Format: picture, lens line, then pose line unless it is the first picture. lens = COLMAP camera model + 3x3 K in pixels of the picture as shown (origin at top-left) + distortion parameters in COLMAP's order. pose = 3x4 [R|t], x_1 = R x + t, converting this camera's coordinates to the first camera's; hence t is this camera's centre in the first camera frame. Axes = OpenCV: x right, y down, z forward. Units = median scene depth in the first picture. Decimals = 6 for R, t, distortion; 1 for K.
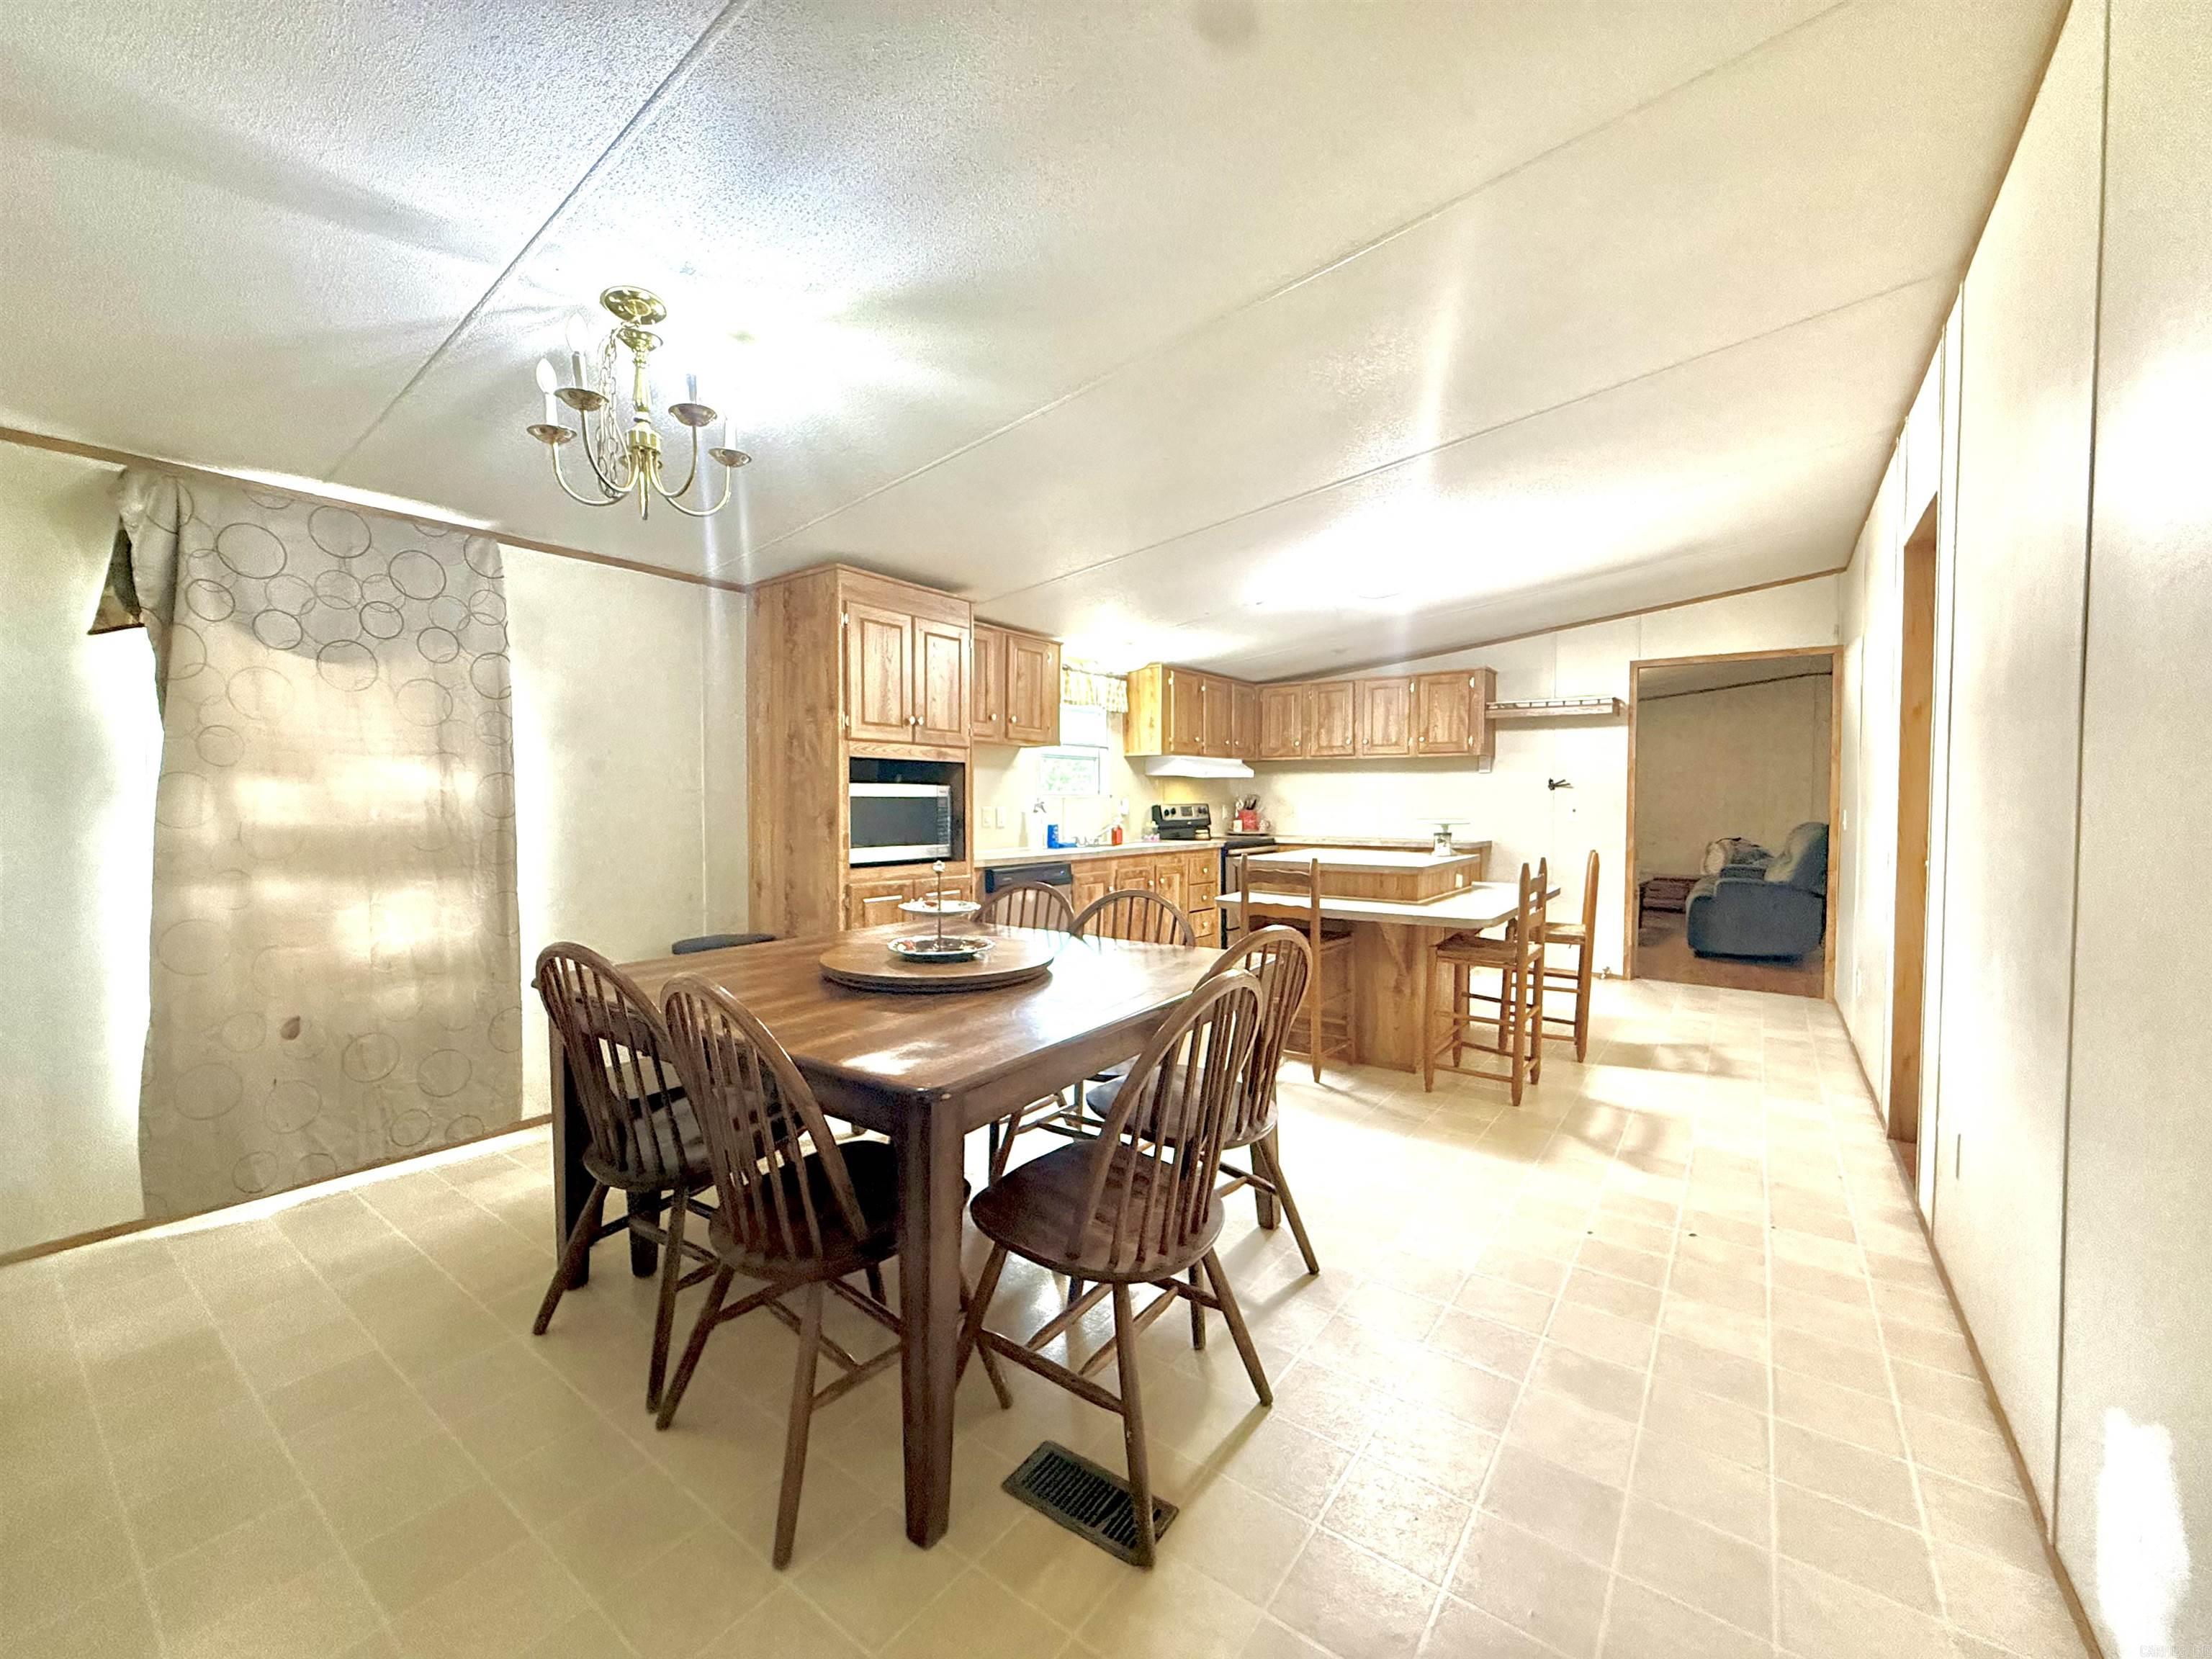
lens RADIAL K [[889.1, 0, 1105.1], [0, 889.1, 820.0], [0, 0, 1]] dist [0.001549, 0.000672]
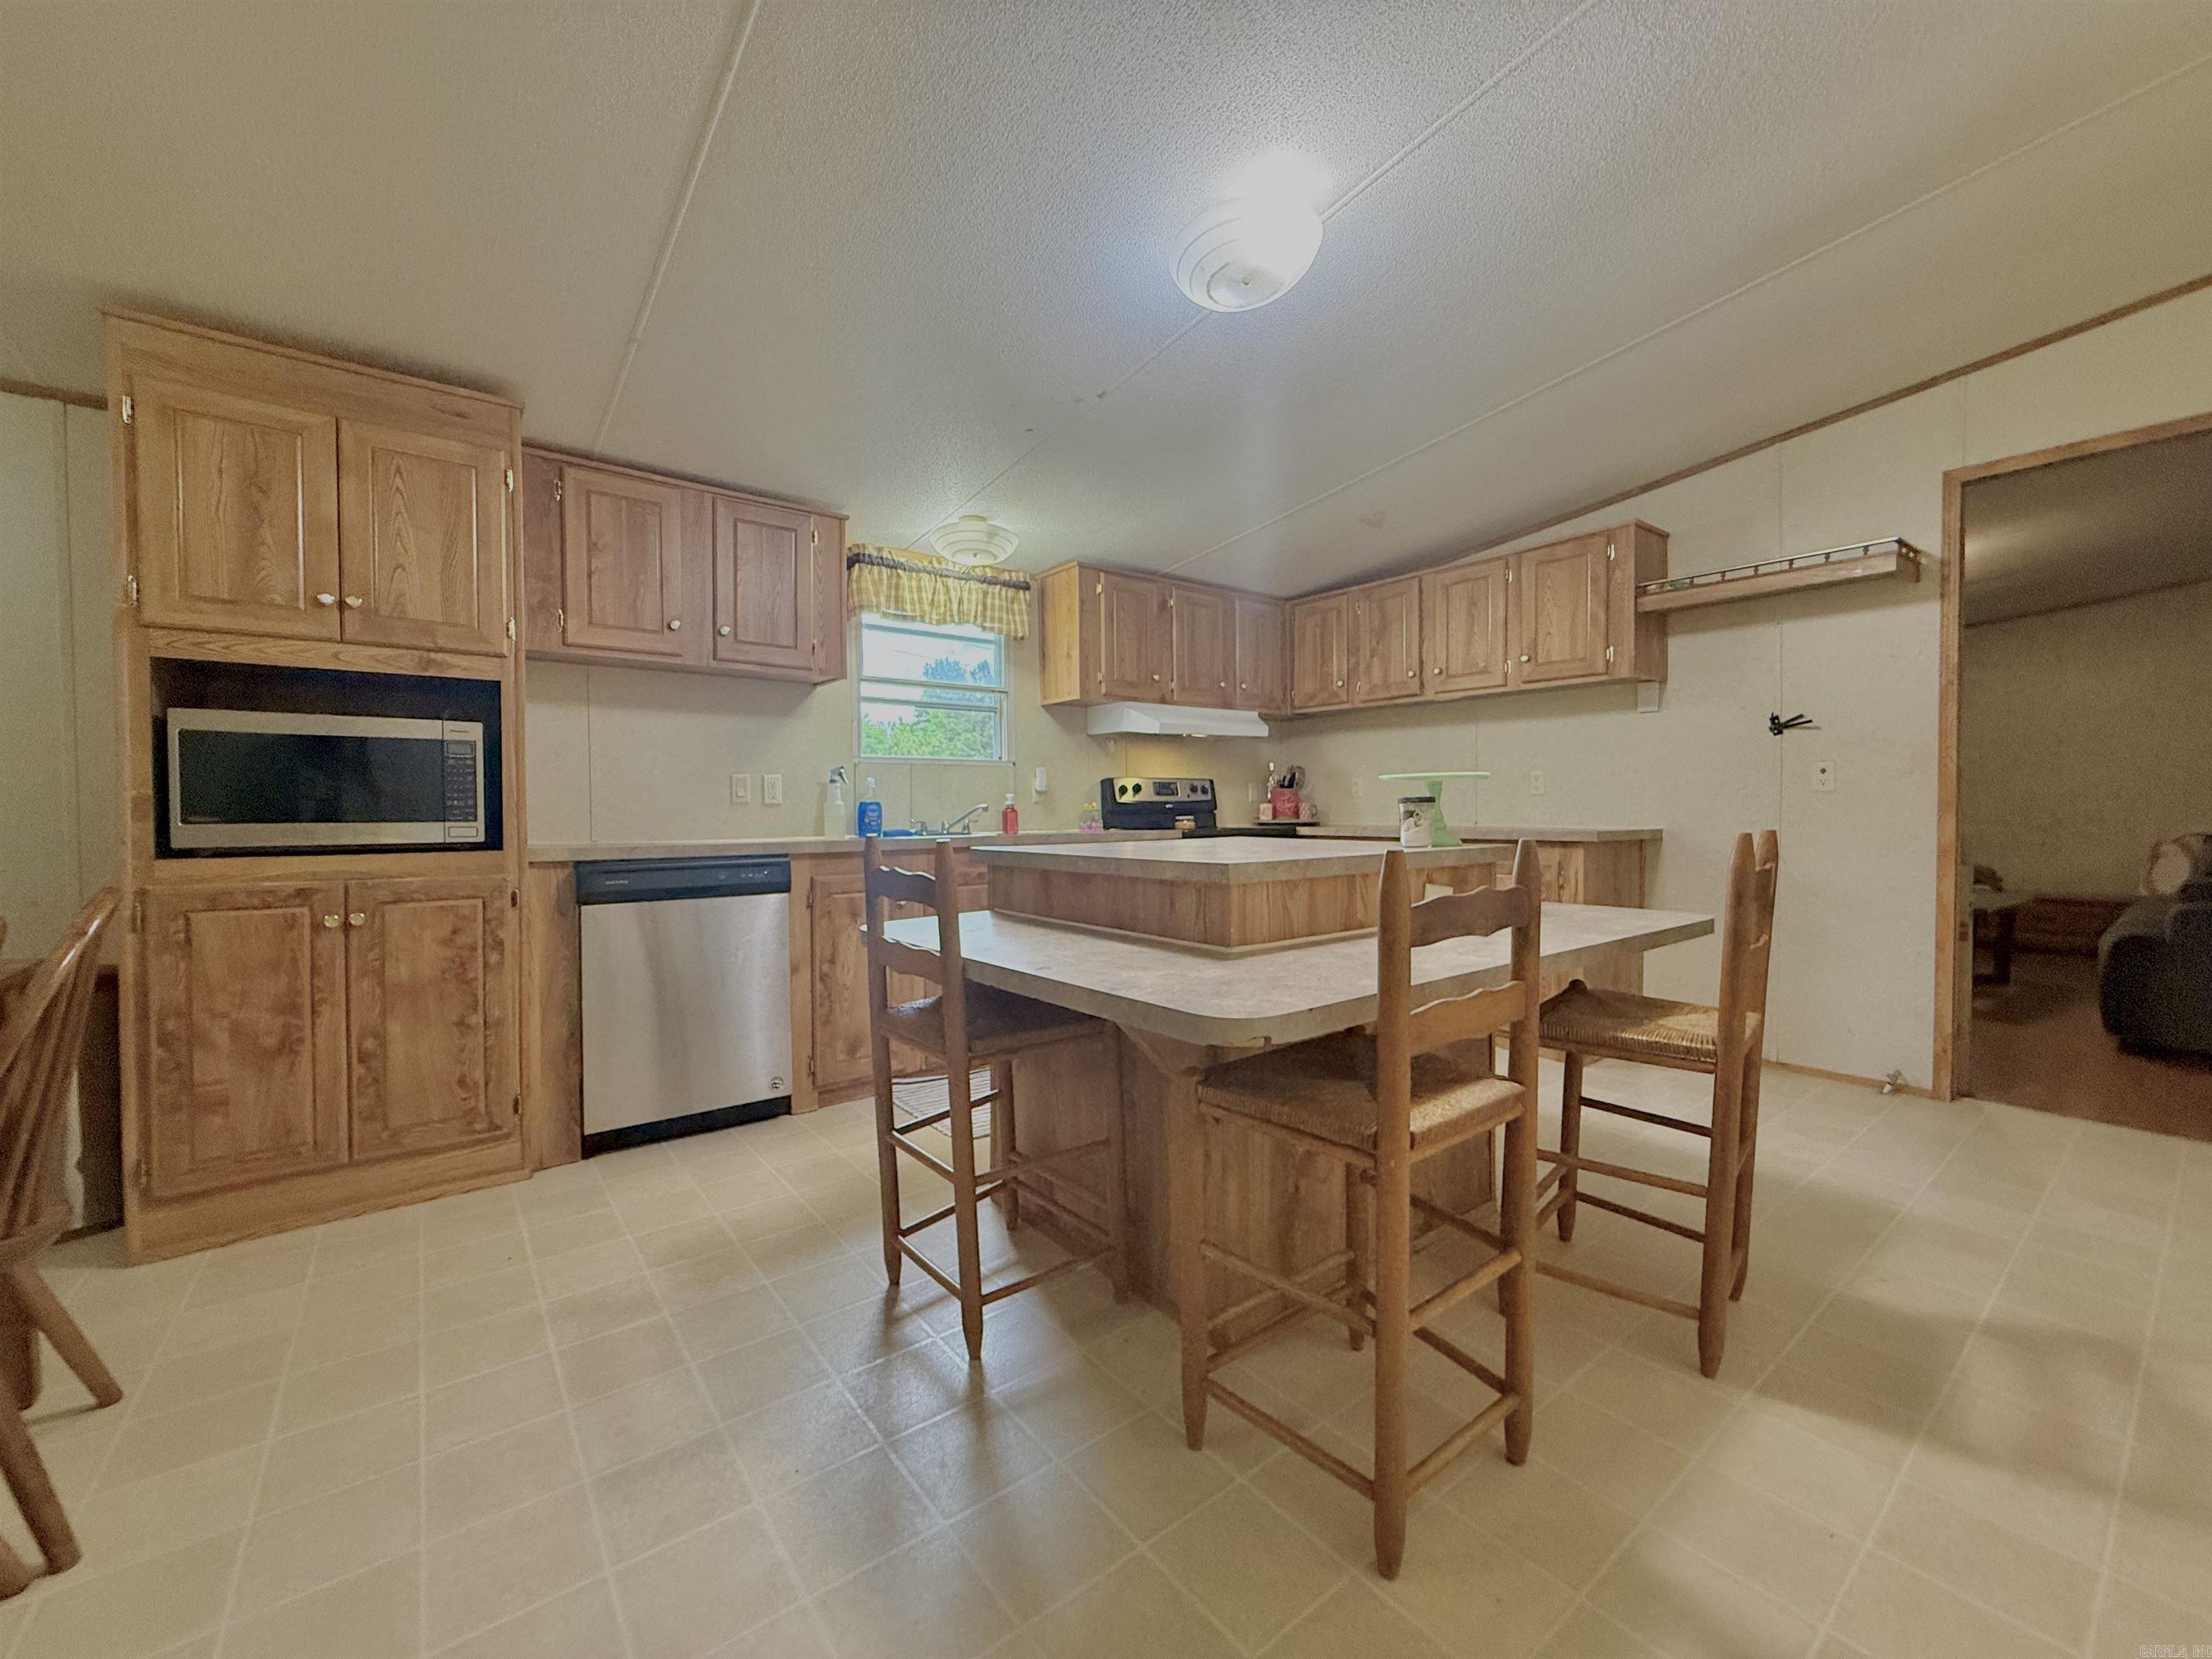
lens RADIAL K [[889.1, 0, 1098.9], [0, 889.1, 822.4], [0, 0, 1]] dist [0.001549, 0.000672]
pose [[0.961745, -0.004287, -0.273914, 0.247862], [0.003150, 0.999984, -0.004591, 0.020884], [0.273929, 0.003553, 0.961743, 0.355327]]
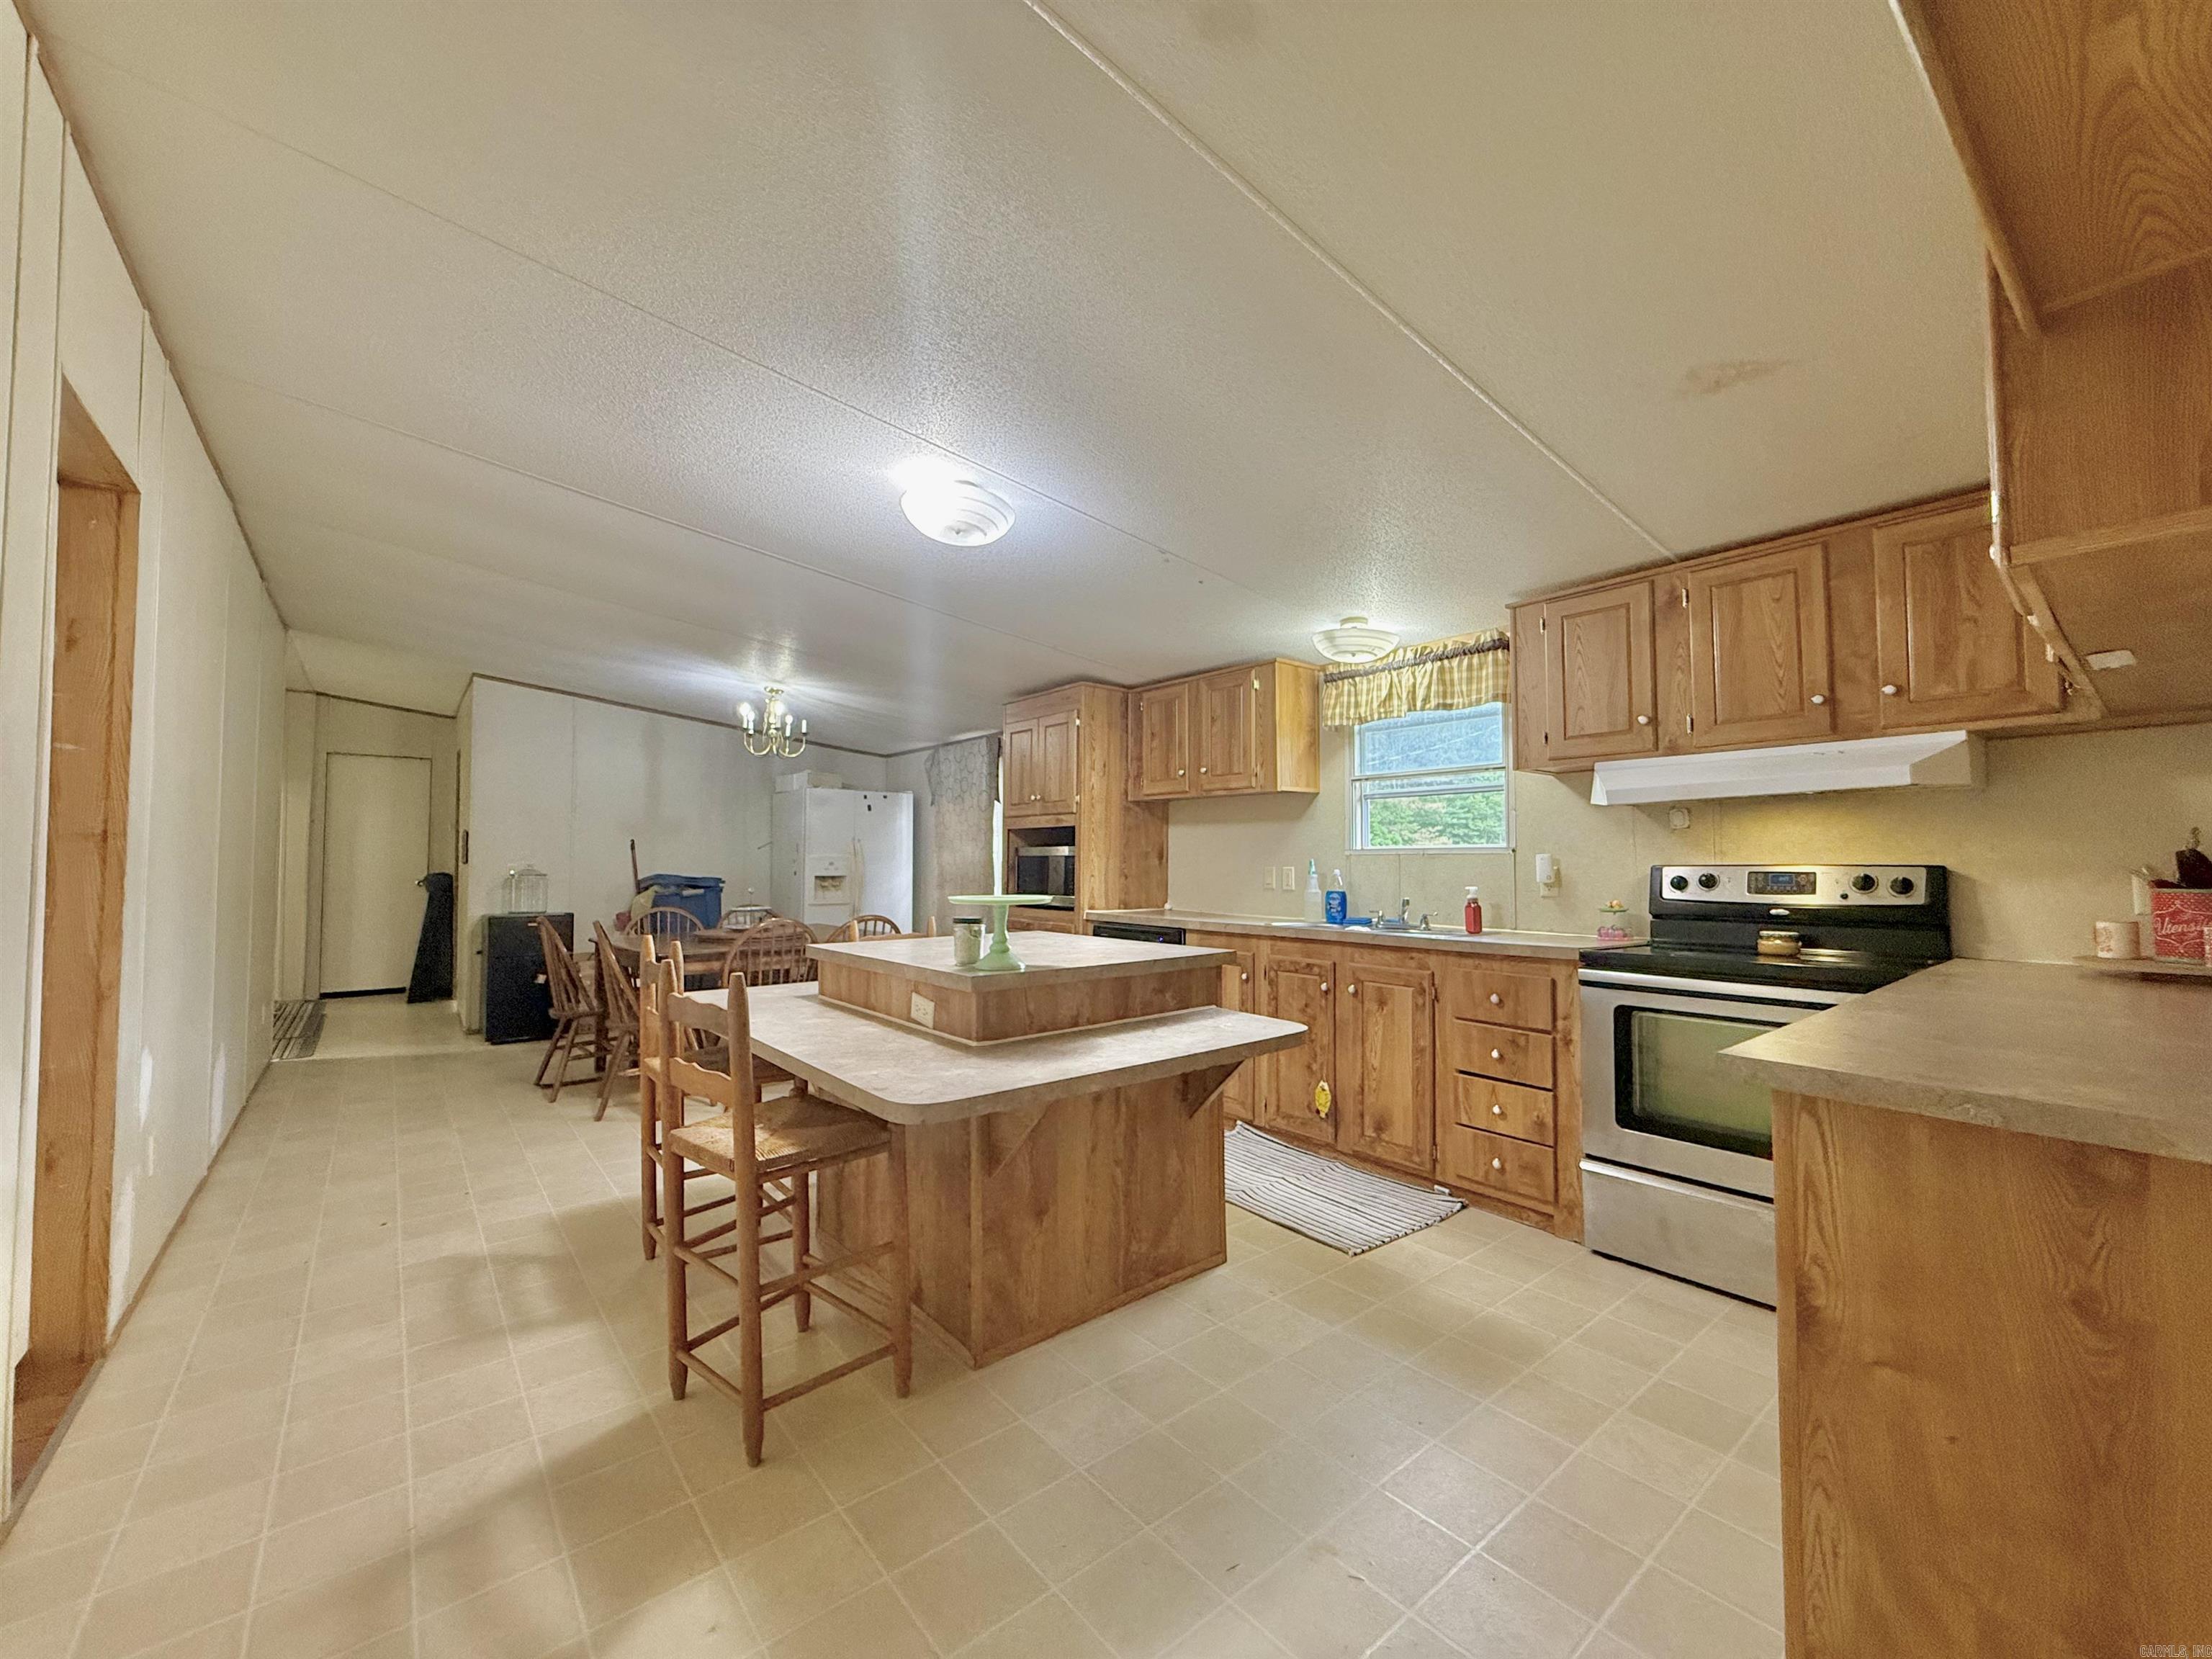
lens RADIAL K [[889.1, 0, 1103.2], [0, 889.1, 831.0], [0, 0, 1]] dist [0.001549, 0.000672]
pose [[-0.260898, -0.031874, -0.964840, 0.614916], [-0.017608, 0.999446, -0.028256, -0.017237], [0.965206, 0.009617, -0.261315, 0.870749]]
